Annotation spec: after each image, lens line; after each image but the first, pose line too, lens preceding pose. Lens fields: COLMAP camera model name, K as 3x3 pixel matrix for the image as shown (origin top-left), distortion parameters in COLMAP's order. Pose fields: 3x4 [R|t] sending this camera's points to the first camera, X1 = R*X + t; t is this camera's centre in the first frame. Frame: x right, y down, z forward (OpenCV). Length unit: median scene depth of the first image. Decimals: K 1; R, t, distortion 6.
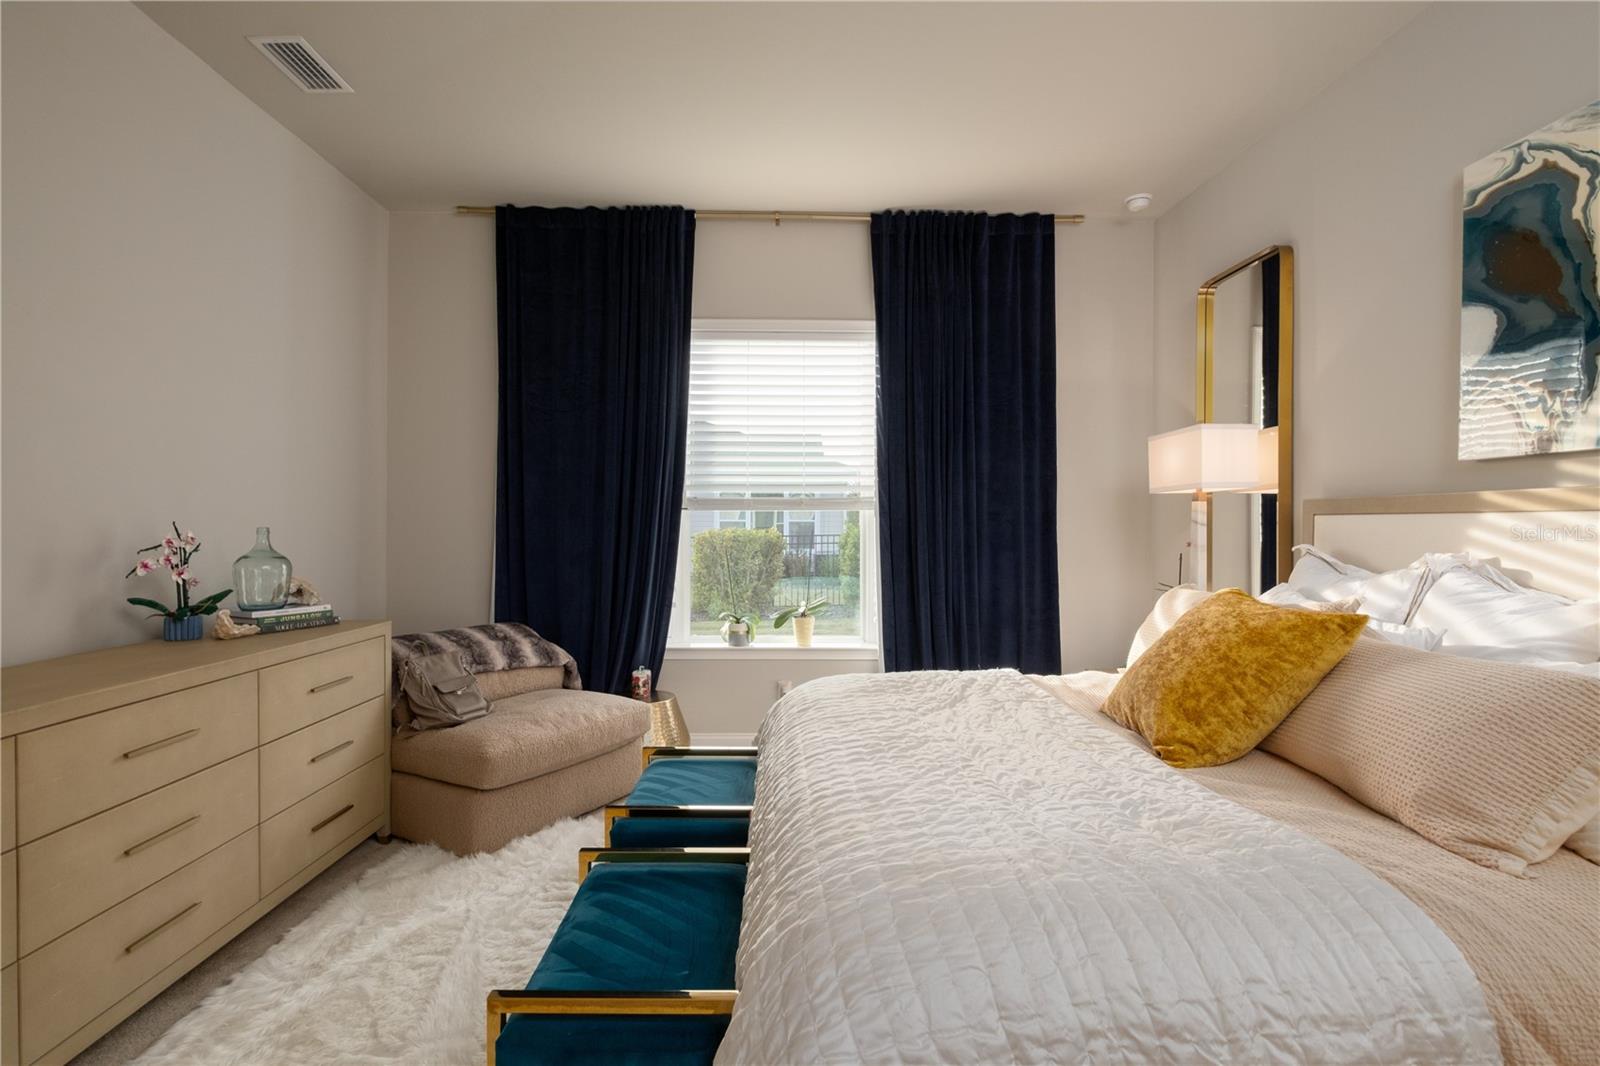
lens RADIAL K [[763.5, 0, 788.4], [0, 763.5, 533.6], [0, 0, 1]] dist [-0.009226, 0.002393]
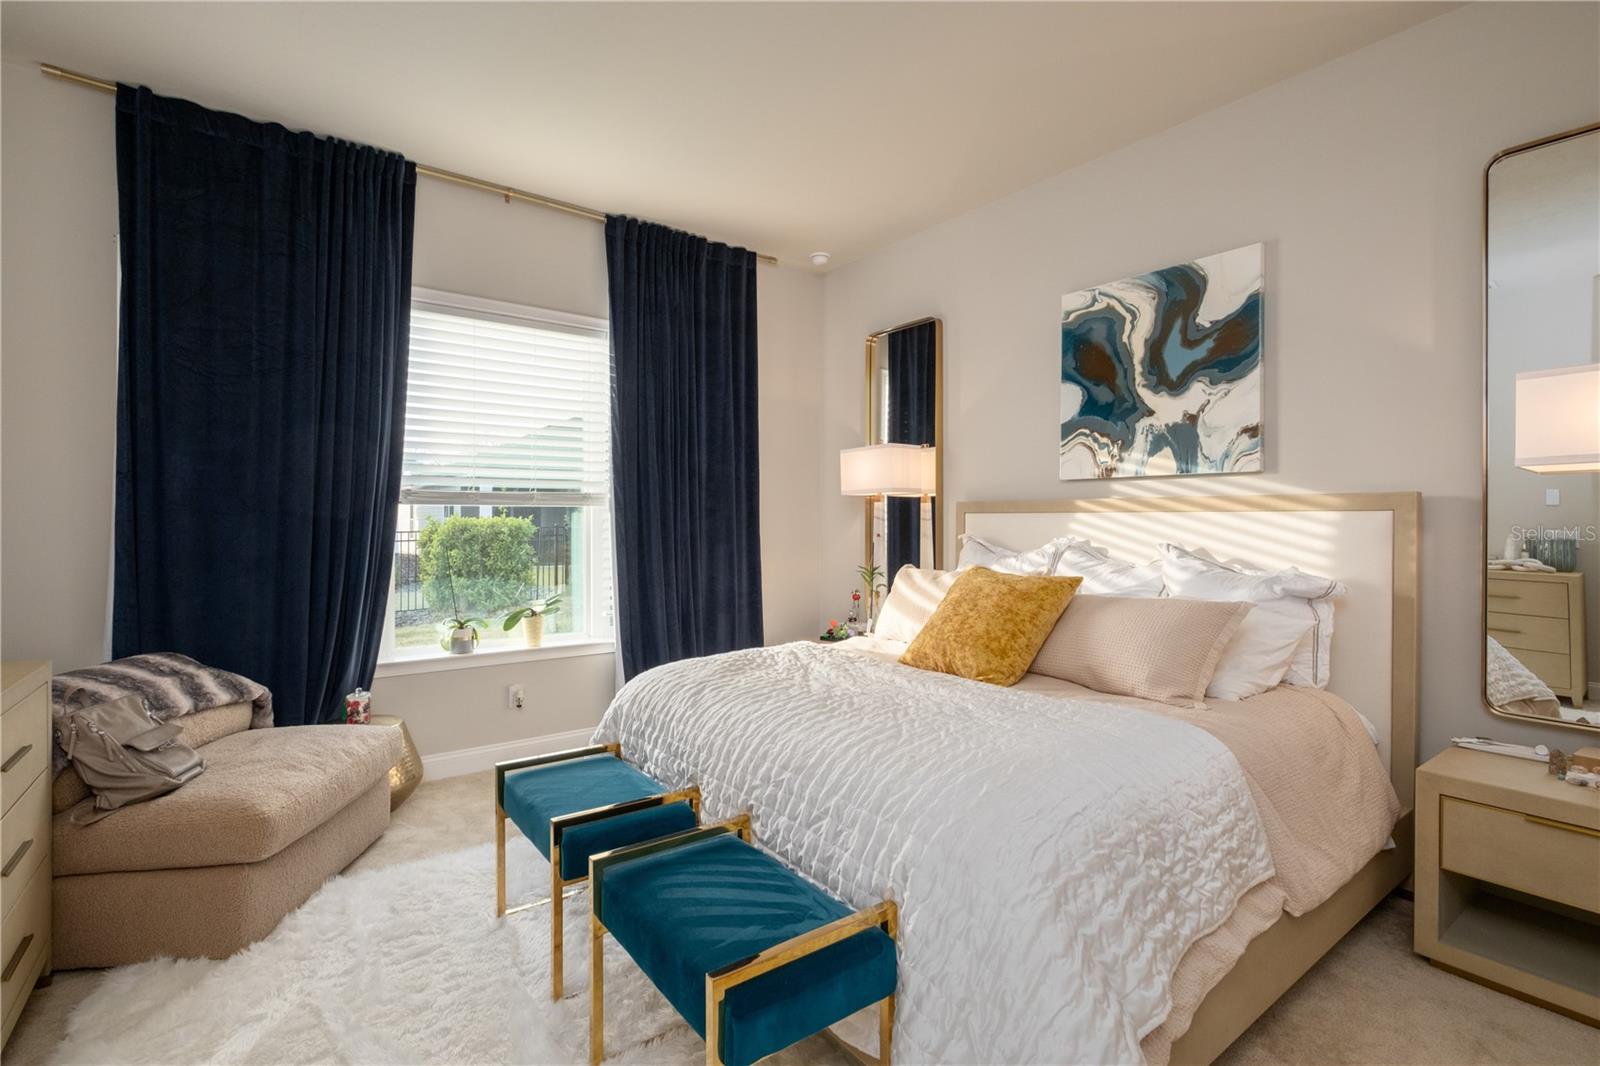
lens RADIAL K [[763.5, 0, 803.8], [0, 763.5, 527.4], [0, 0, 1]] dist [-0.009226, 0.002393]
pose [[0.799129, -0.006595, 0.601123, -0.300697], [0.007365, 0.999972, 0.001179, -0.001540], [-0.601114, 0.003485, 0.799156, 0.030234]]
